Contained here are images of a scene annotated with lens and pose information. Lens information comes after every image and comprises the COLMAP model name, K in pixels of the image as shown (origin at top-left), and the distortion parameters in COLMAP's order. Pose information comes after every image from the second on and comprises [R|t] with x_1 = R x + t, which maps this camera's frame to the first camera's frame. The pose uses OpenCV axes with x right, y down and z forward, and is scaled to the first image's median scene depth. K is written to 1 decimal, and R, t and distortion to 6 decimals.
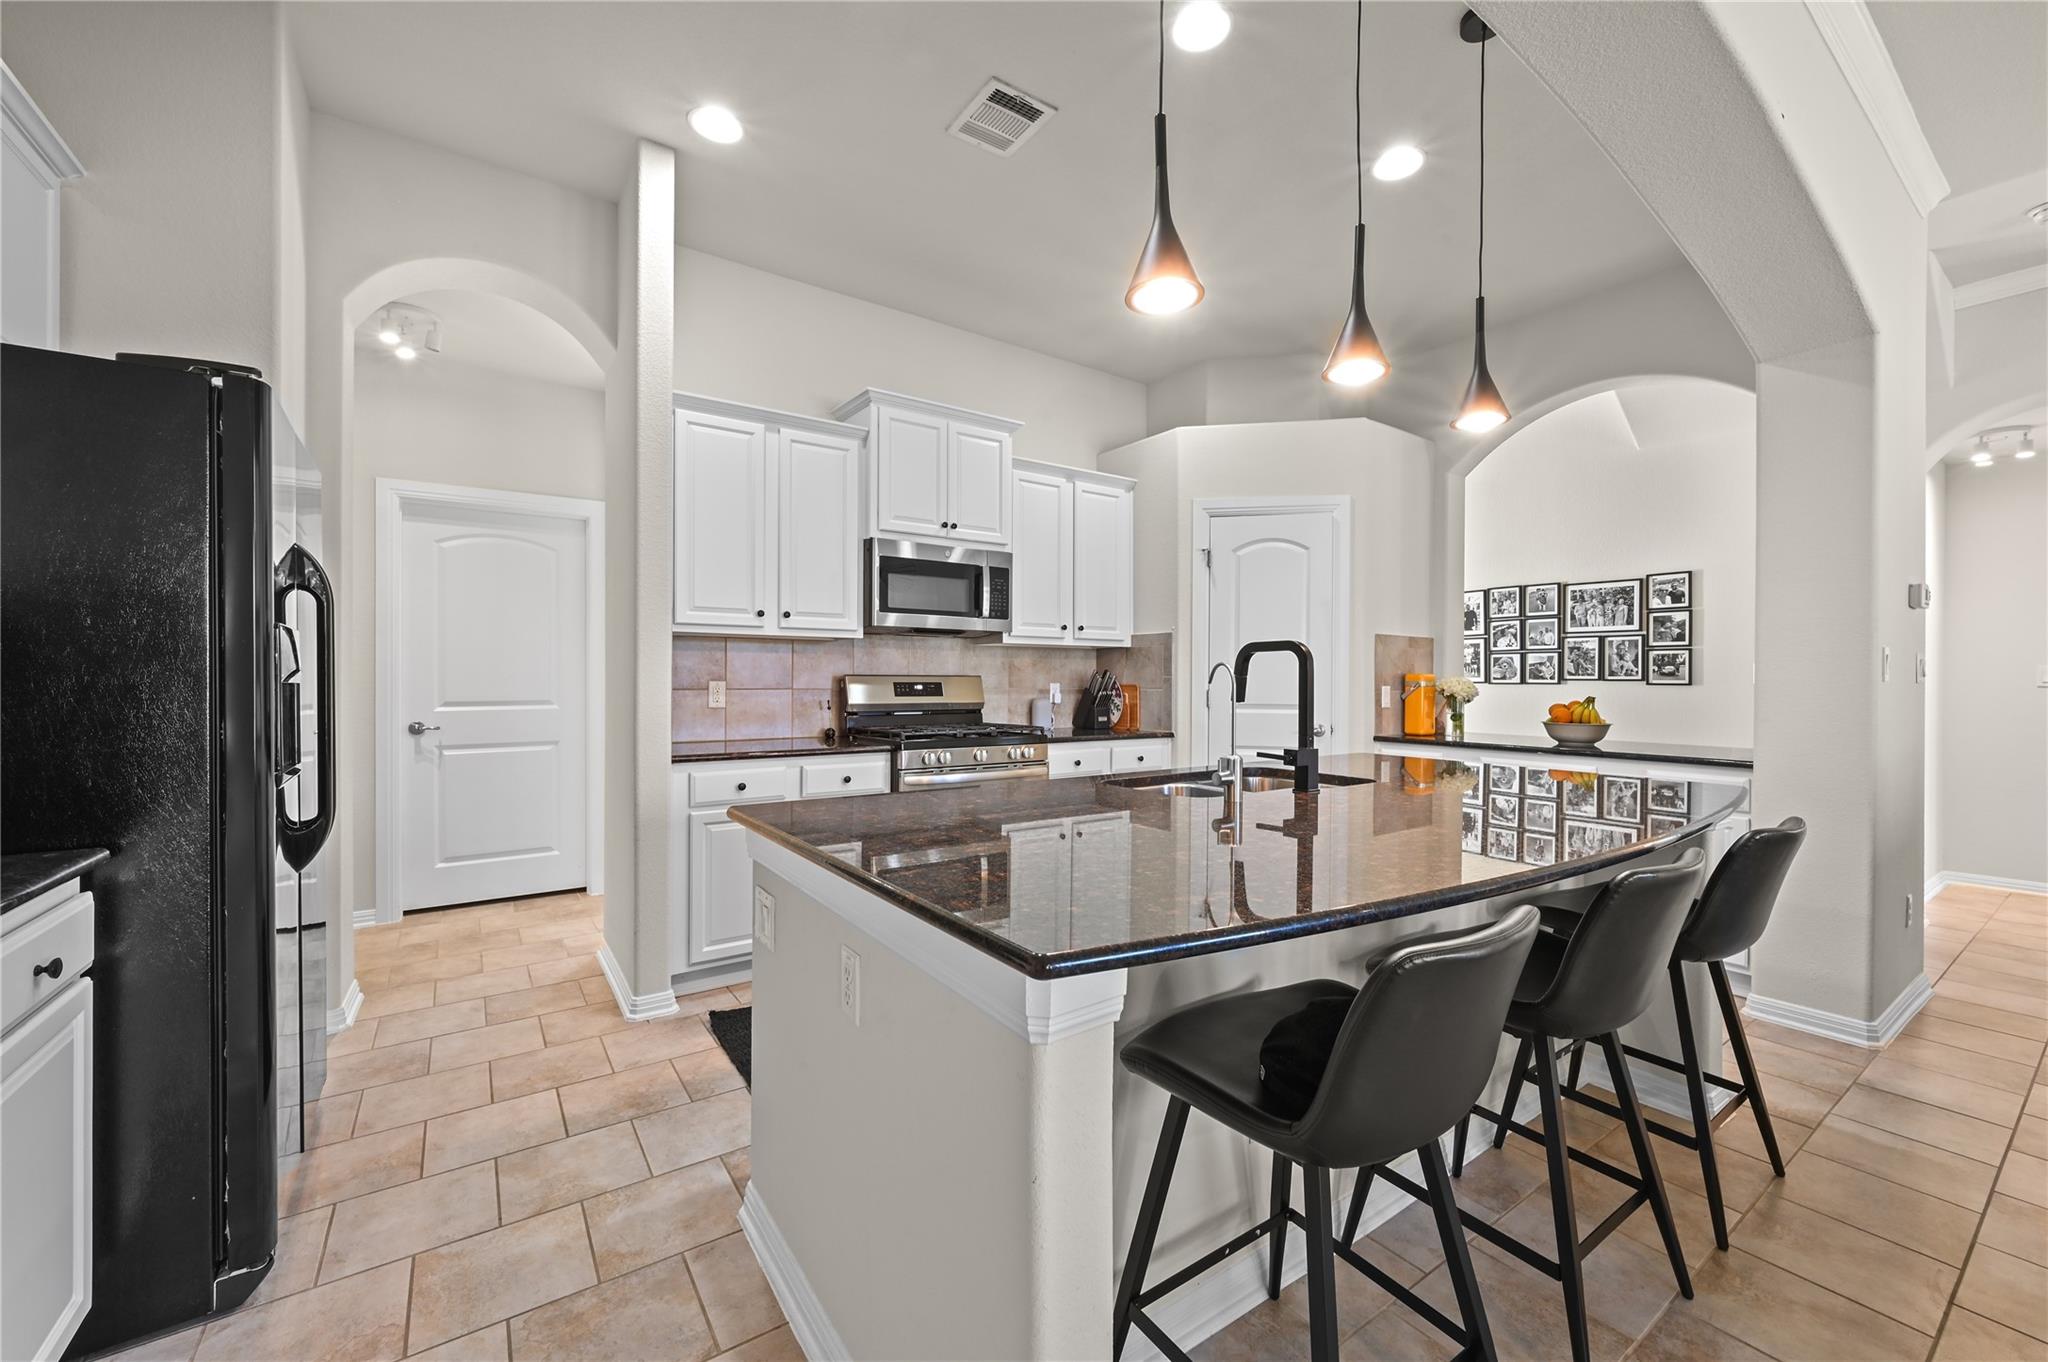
lens RADIAL K [[808.0, 0, 1037.0], [0, 808.0, 681.1], [0, 0, 1]] dist [0.000300, -0.000033]
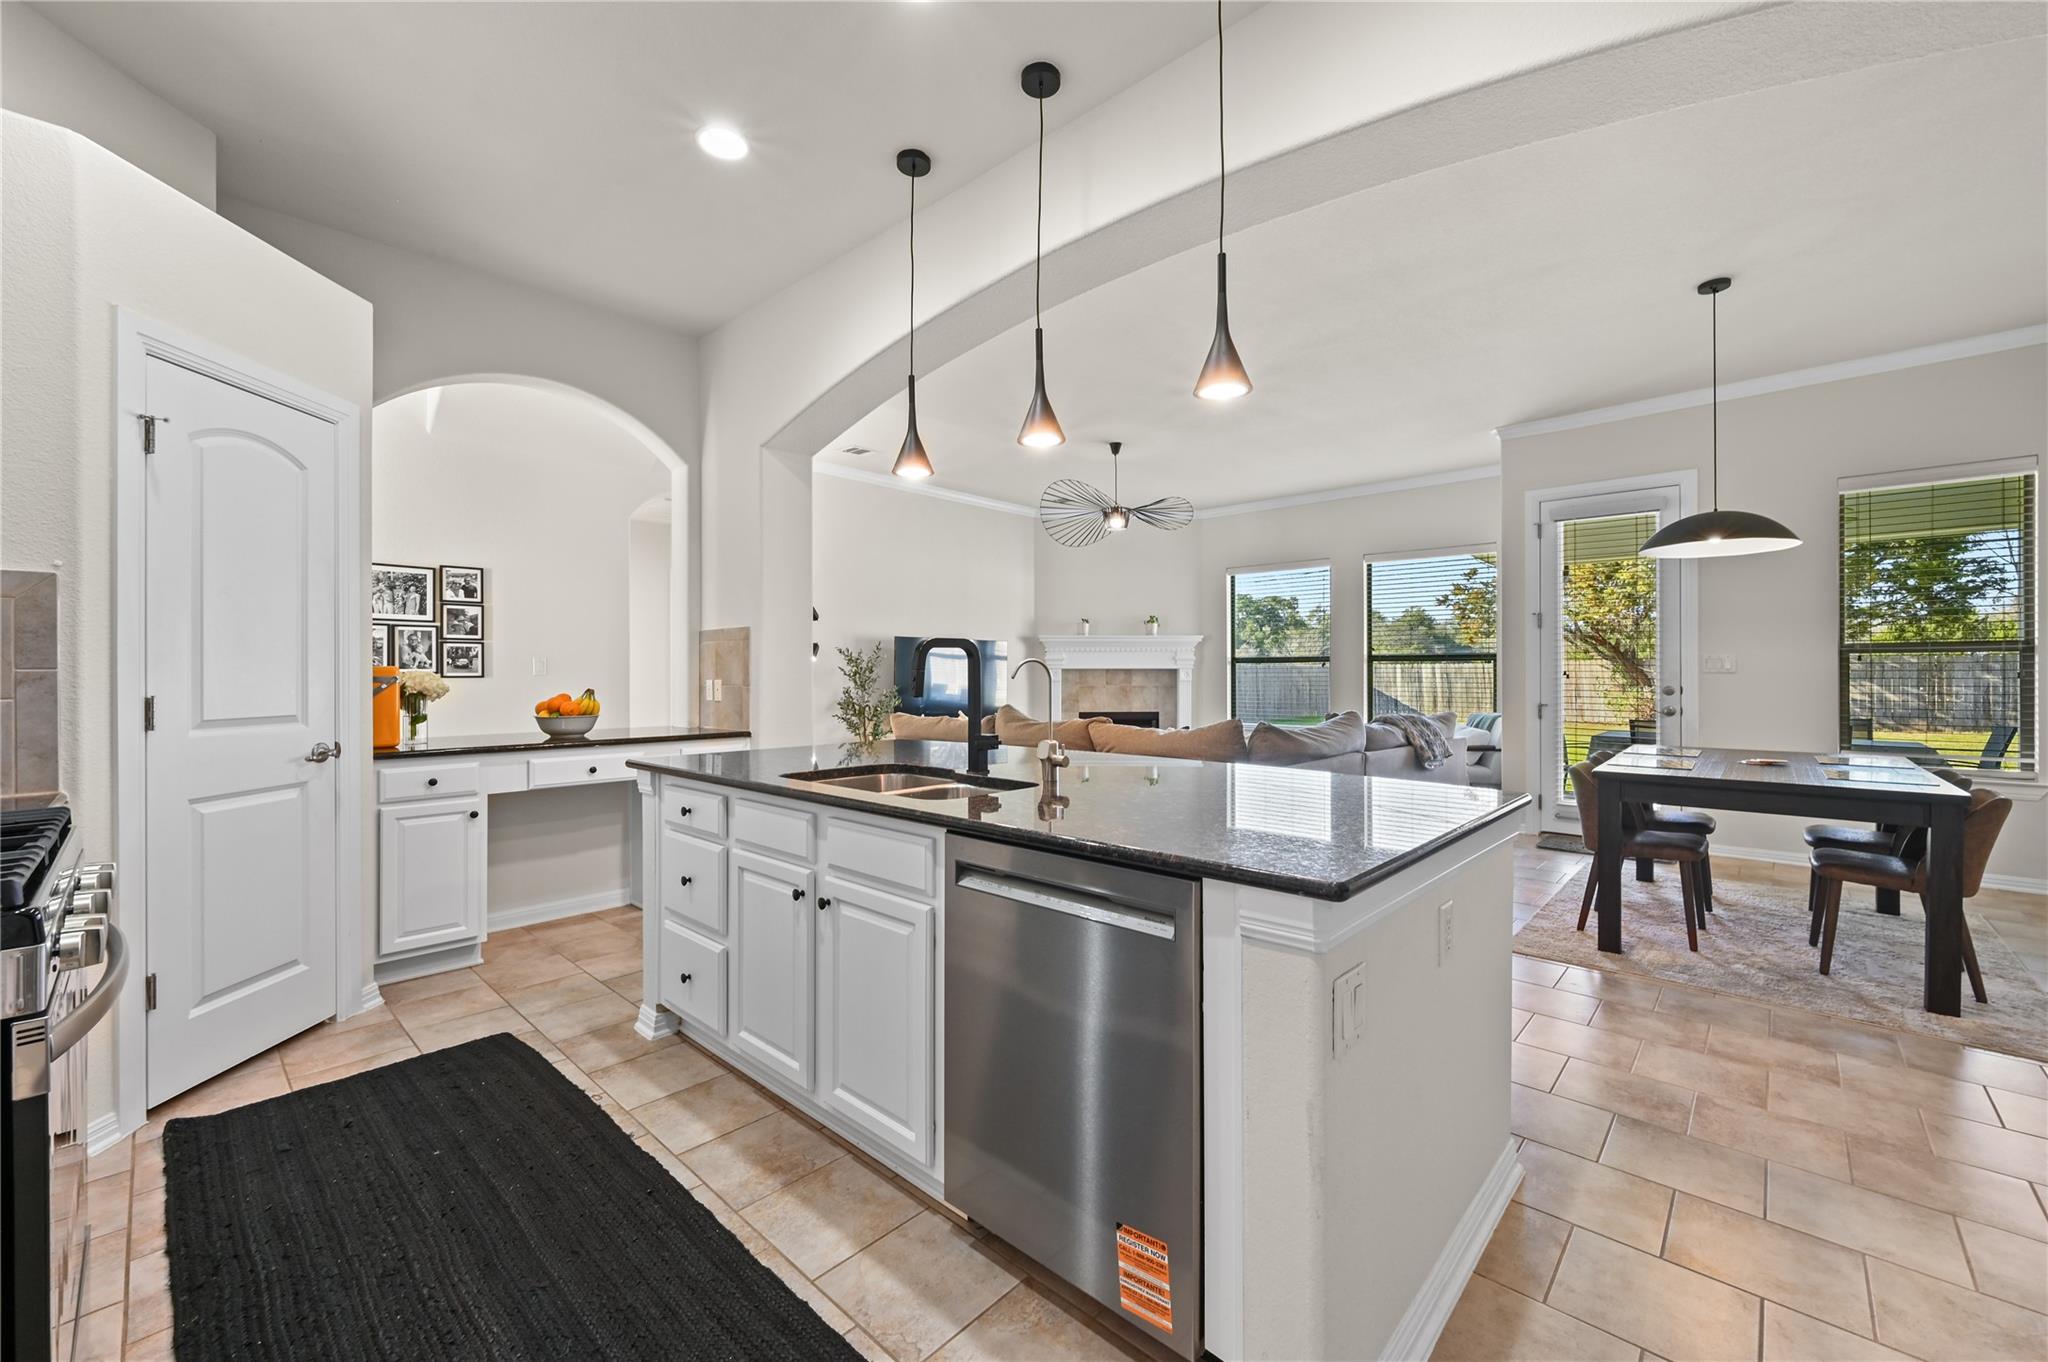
lens RADIAL K [[808.0, 0, 1030.5], [0, 808.0, 667.5], [0, 0, 1]] dist [0.000300, -0.000033]
pose [[-0.208932, 0.000652, 0.977930, -0.365150], [0.006070, 0.999981, 0.000630, -0.003911], [-0.977911, 0.006067, -0.208932, 0.522144]]
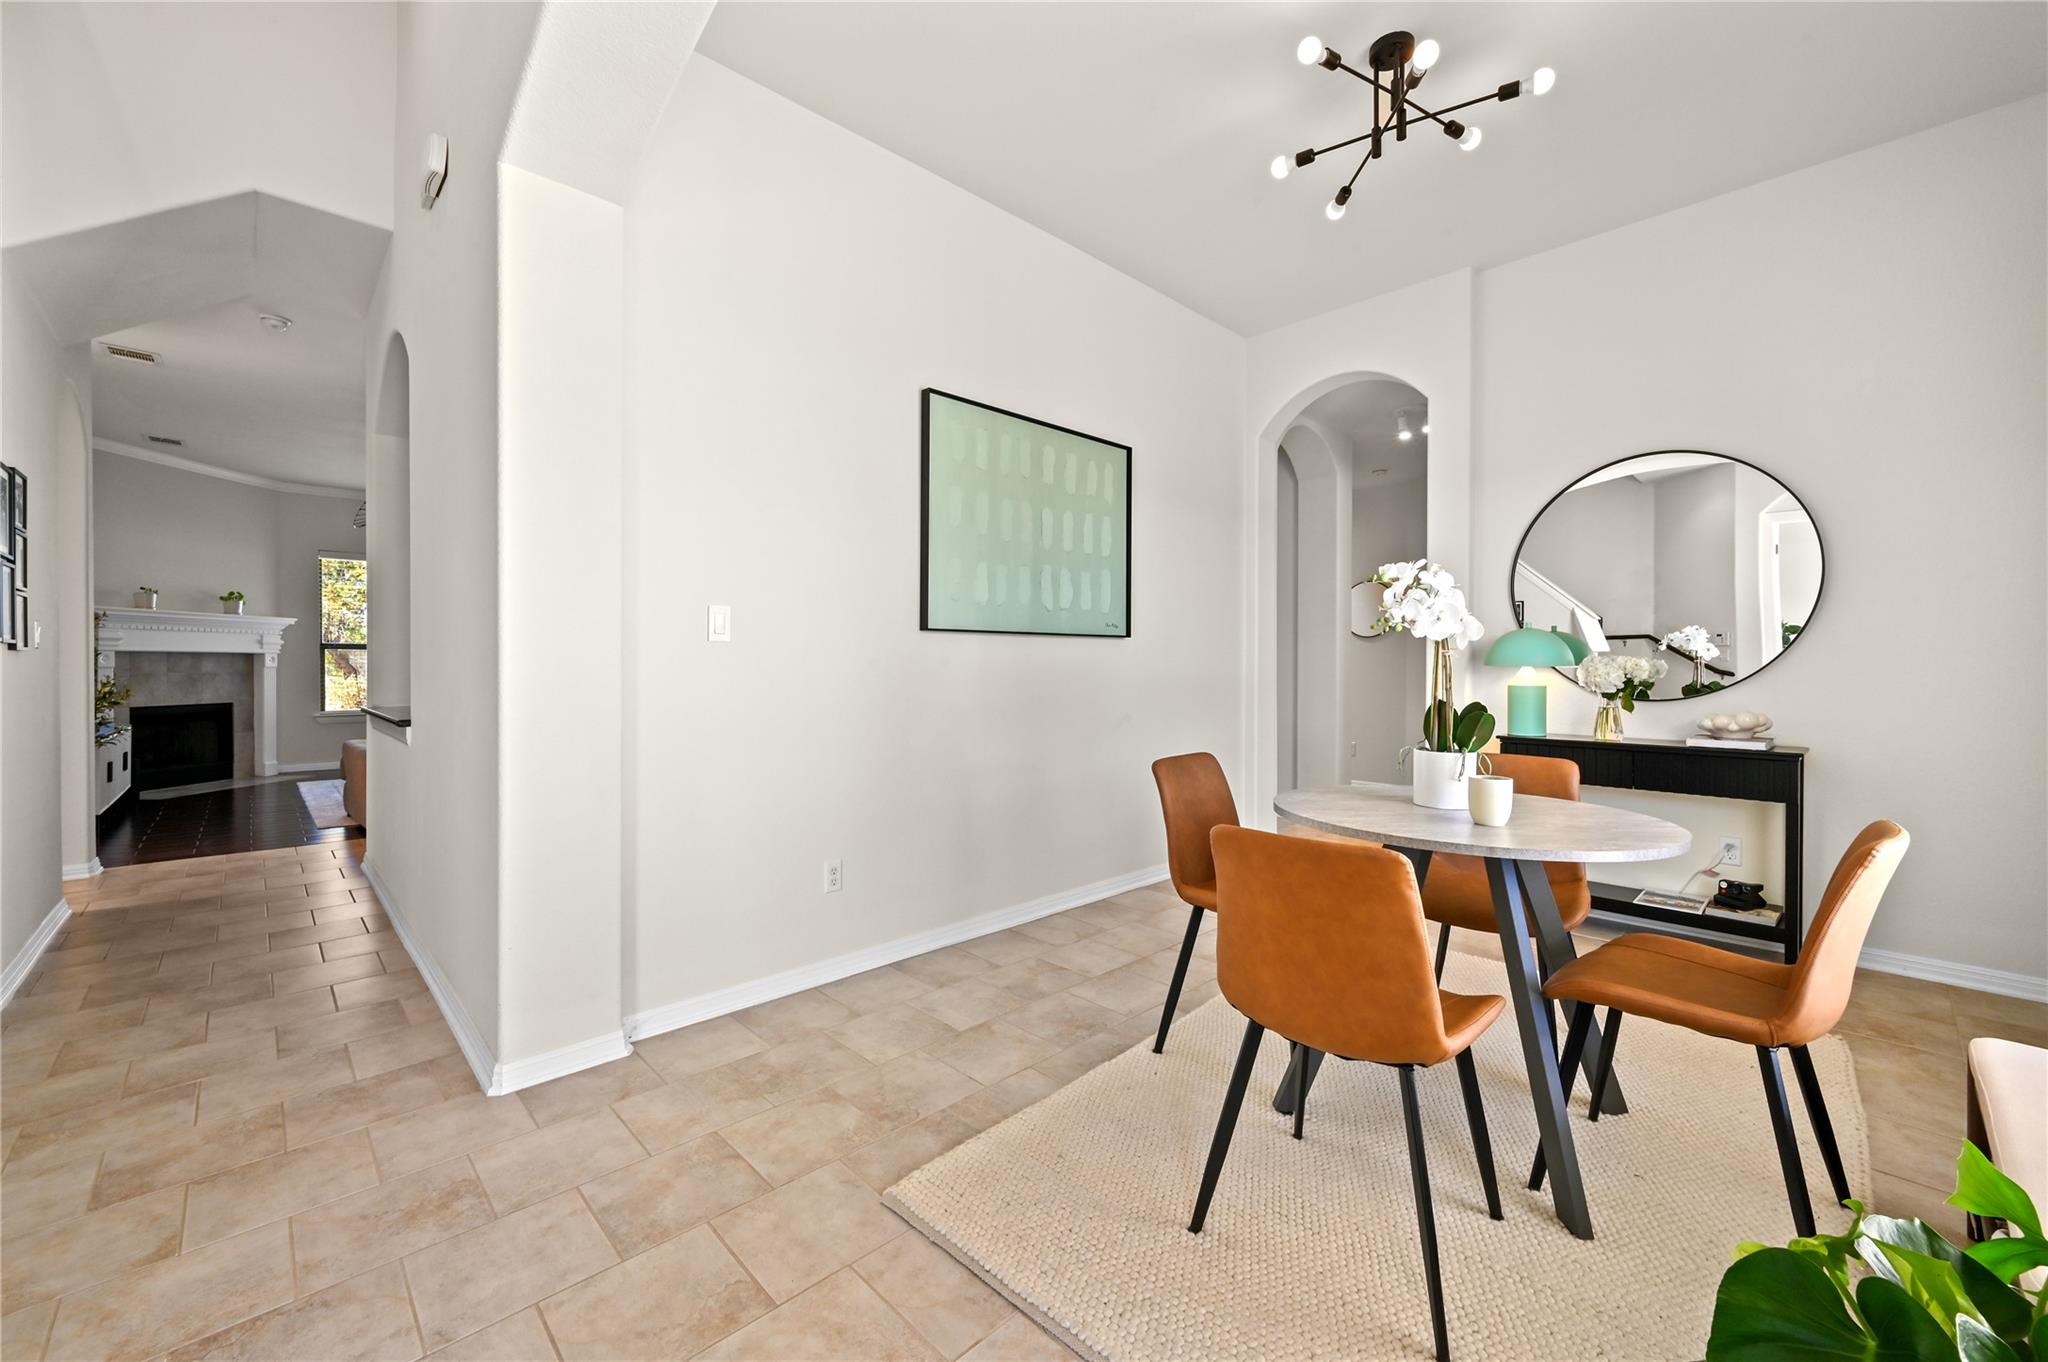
lens RADIAL K [[808.0, 0, 1024.7], [0, 808.0, 671.1], [0, 0, 1]] dist [0.000300, -0.000033]
pose [[-0.988135, -0.005044, -0.153504, 0.104037], [-0.006926, 0.999907, 0.011723, 0.008531], [0.153431, 0.012647, -0.988078, 1.769926]]
